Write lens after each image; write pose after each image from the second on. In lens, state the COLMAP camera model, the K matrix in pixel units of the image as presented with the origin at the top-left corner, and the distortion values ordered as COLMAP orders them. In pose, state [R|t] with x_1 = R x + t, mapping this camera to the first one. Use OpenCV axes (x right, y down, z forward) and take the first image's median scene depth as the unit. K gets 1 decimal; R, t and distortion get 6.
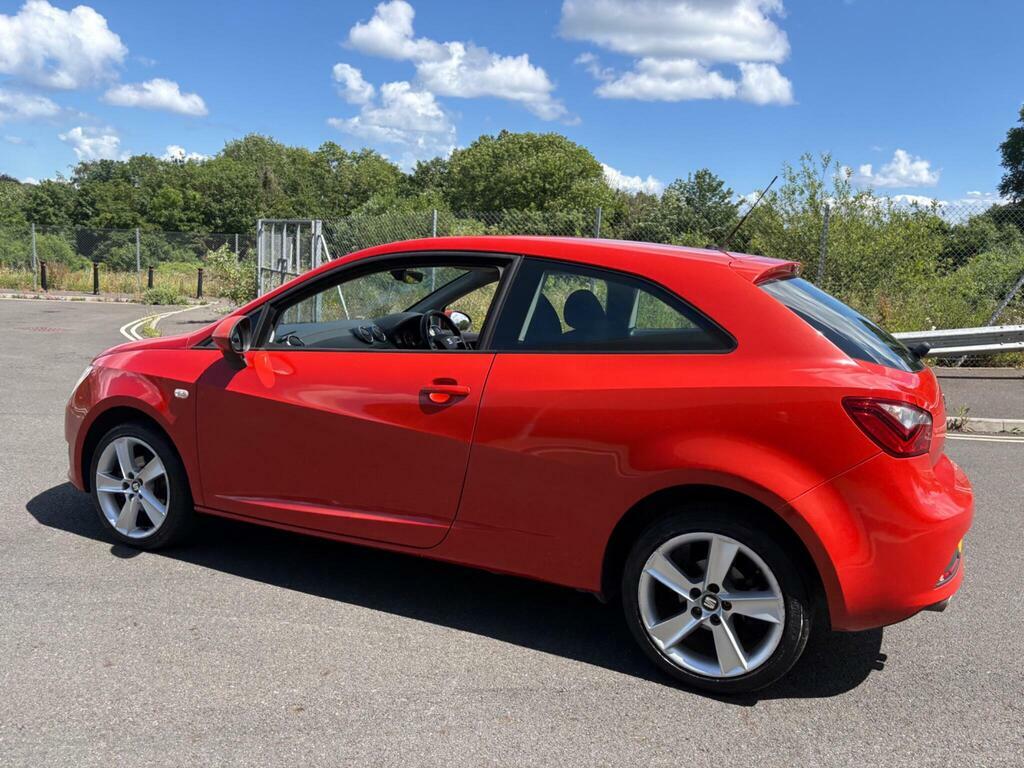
lens RADIAL K [[769.9, 0, 522.4], [0, 769.9, 370.5], [0, 0, 1]] dist [0.036205, -0.037085]
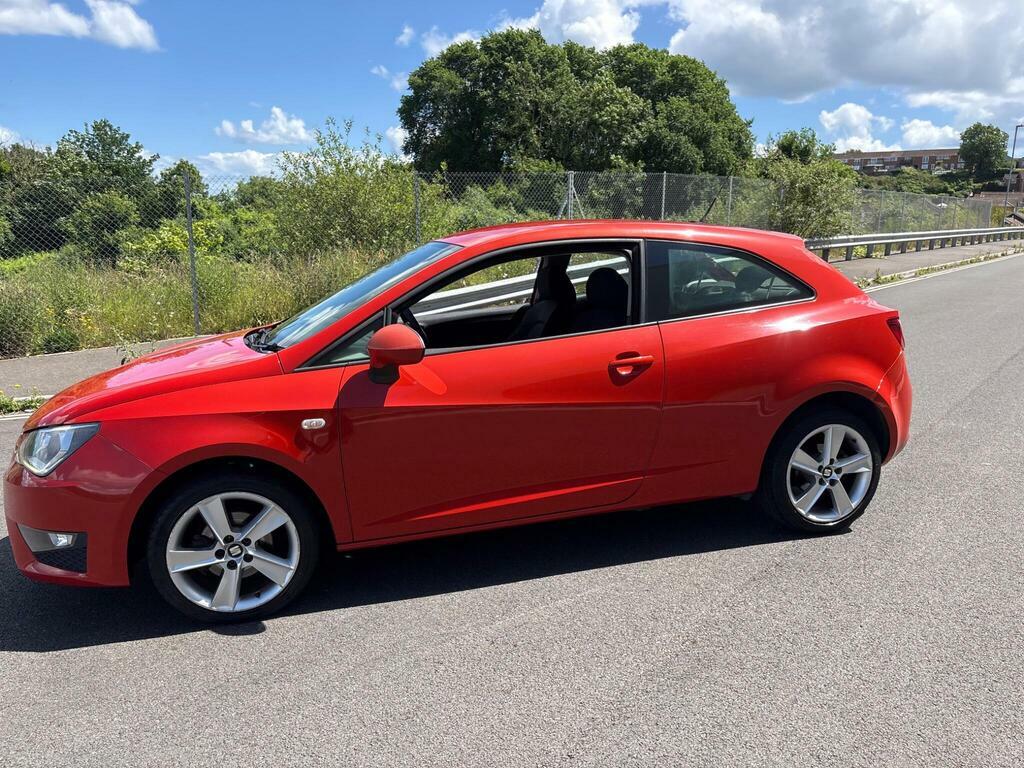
lens RADIAL K [[773.0, 0, 512.9], [0, 773.0, 379.2], [0, 0, 1]] dist [0.056699, -0.064058]
pose [[0.755509, -0.175659, 0.631150, -0.644562], [0.135672, 0.984450, 0.111584, -0.067875], [-0.640937, 0.001327, 0.767593, 0.149769]]
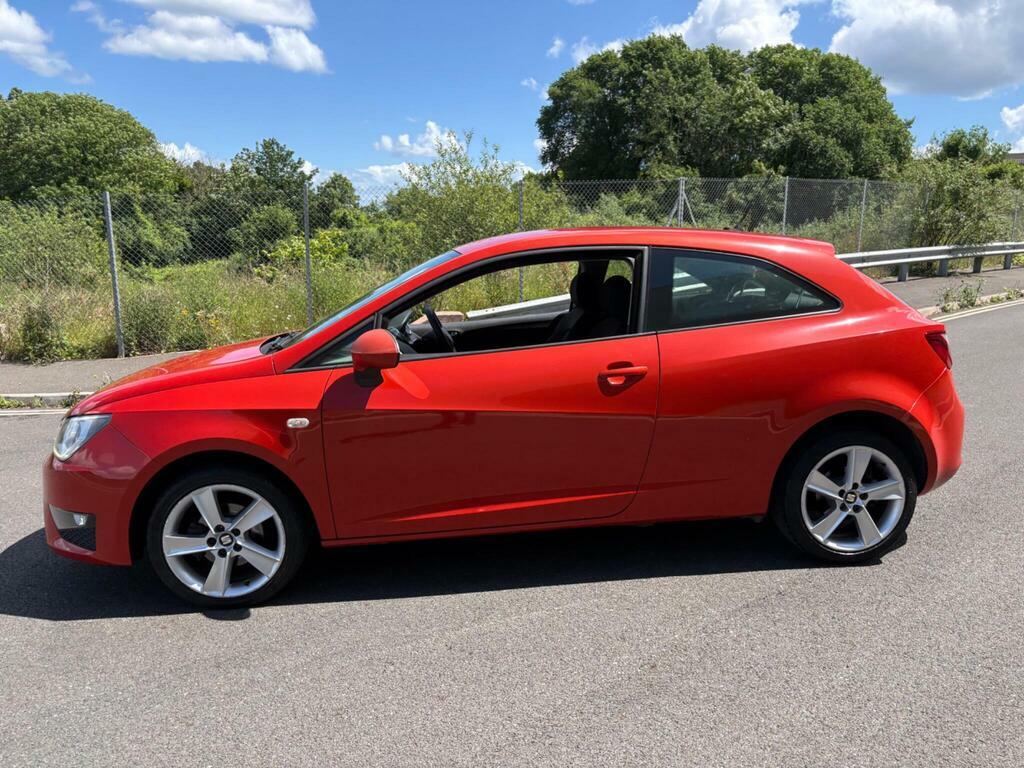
lens RADIAL K [[772.8, 0, 514.6], [0, 772.8, 372.3], [0, 0, 1]] dist [0.040836, -0.041246]
pose [[0.858772, -0.141883, 0.492321, -0.525135], [0.122733, 0.989883, 0.071190, -0.048877], [-0.497441, -0.000712, 0.867497, 0.069436]]
